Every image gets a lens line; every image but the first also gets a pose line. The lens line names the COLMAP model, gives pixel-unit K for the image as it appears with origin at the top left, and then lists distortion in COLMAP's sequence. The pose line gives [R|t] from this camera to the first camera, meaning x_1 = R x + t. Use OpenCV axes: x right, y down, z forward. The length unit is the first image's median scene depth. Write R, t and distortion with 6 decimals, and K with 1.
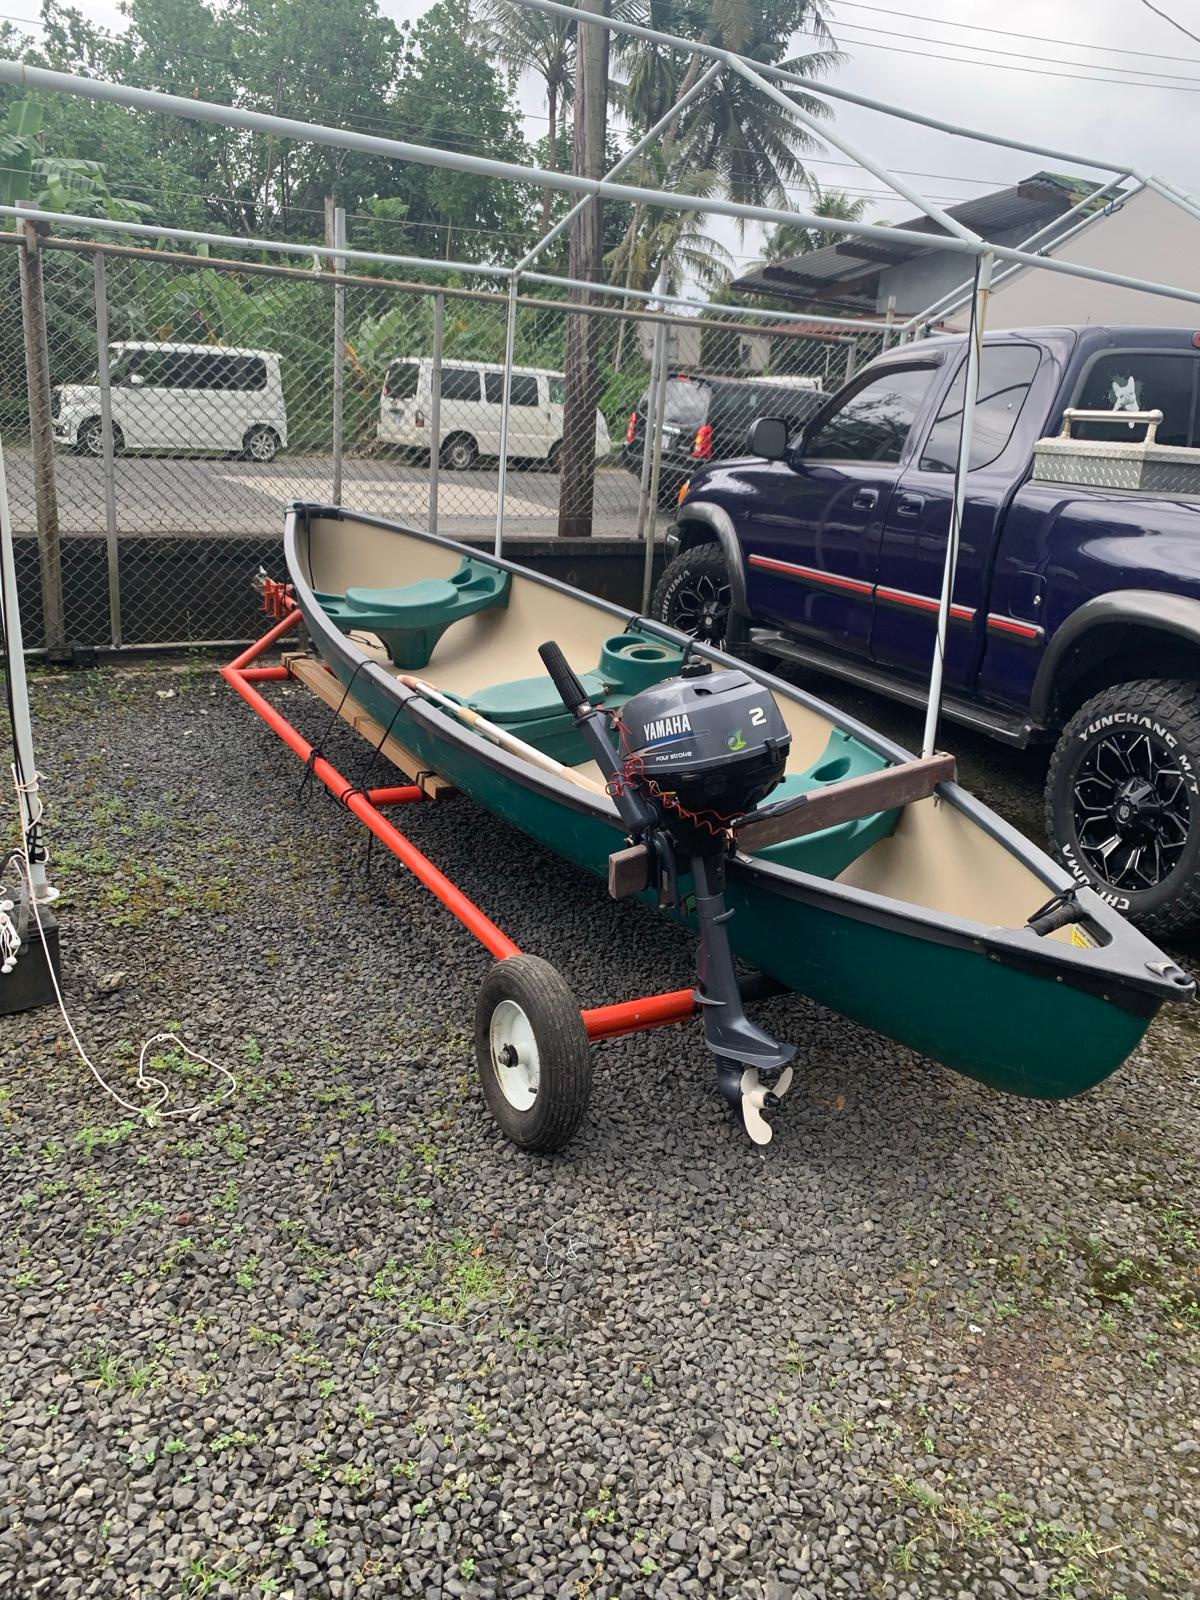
lens RADIAL K [[1219.3, 0, 600.0], [0, 1219.3, 800.0], [0, 0, 1]] dist [0.008123, -0.008495]
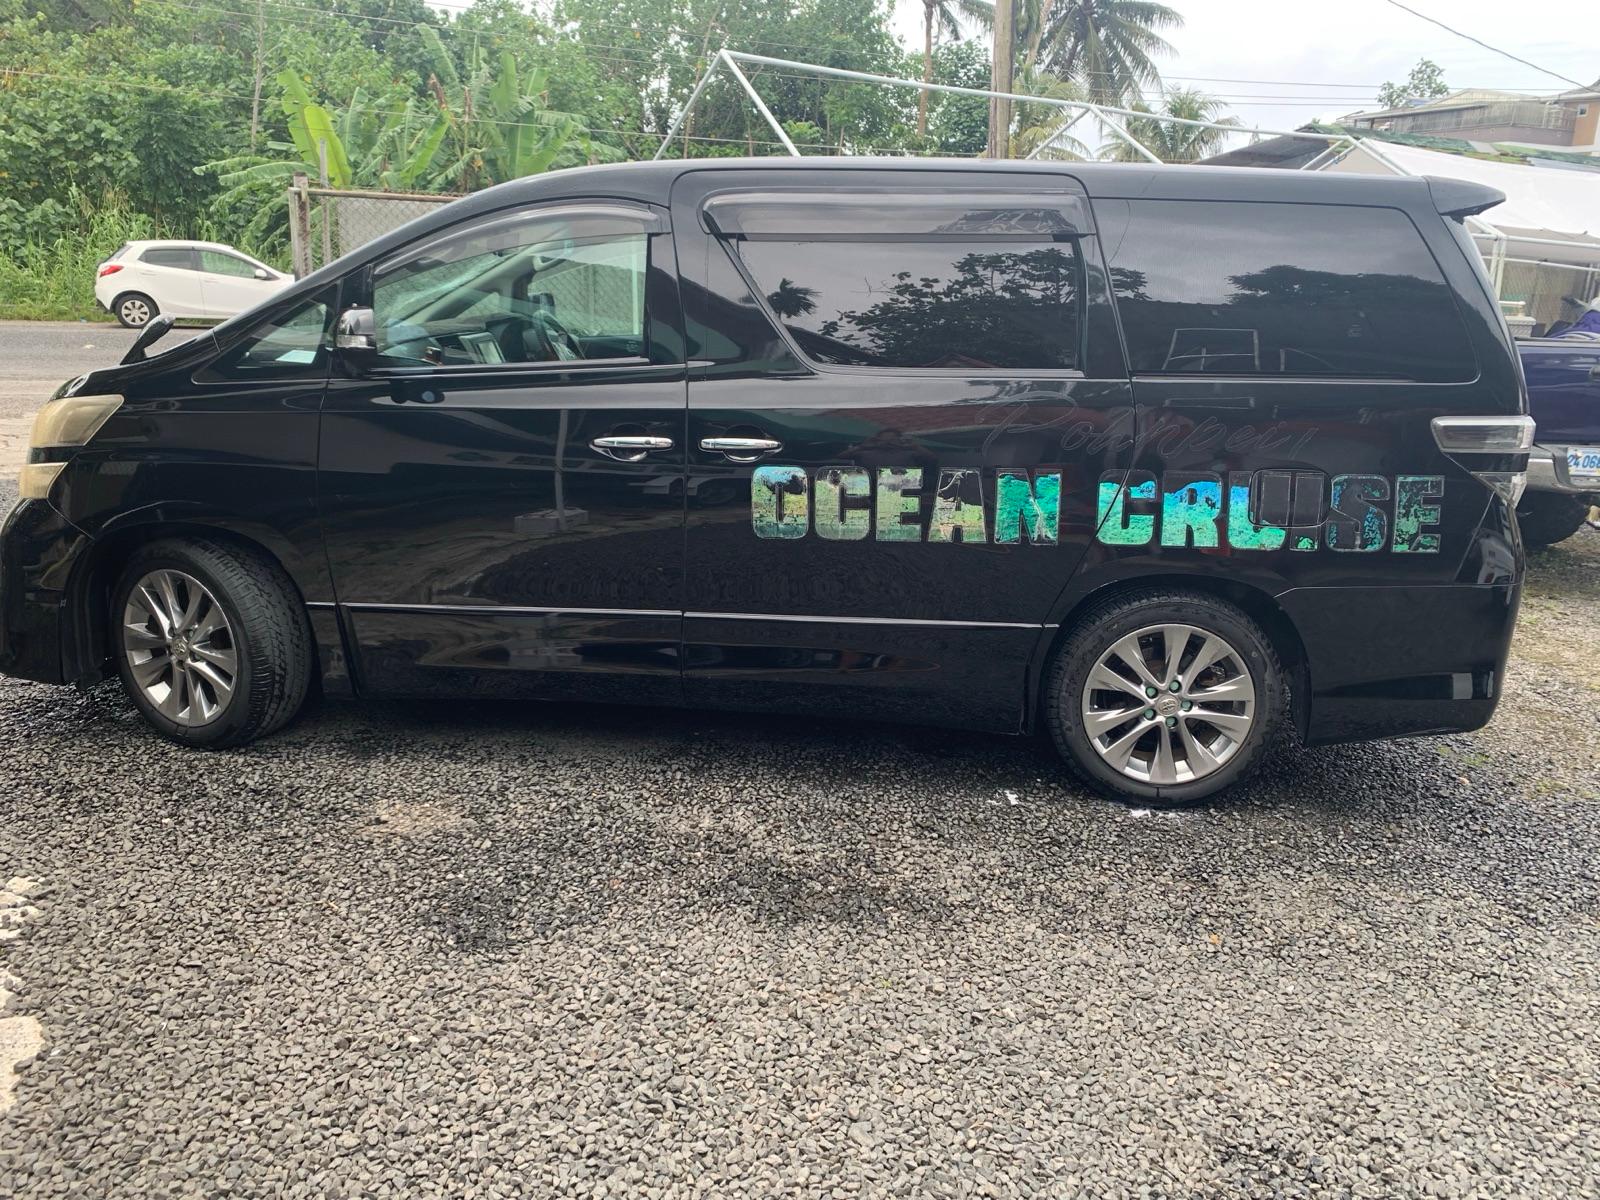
lens RADIAL K [[1219.3, 0, 791.5], [0, 1219.3, 595.9], [0, 0, 1]] dist [0.008123, -0.008495]
pose [[0.990371, -0.005849, -0.138316, -0.045773], [-0.002795, 0.998059, -0.062215, 0.119859], [0.138412, 0.062003, 0.988432, -0.412365]]
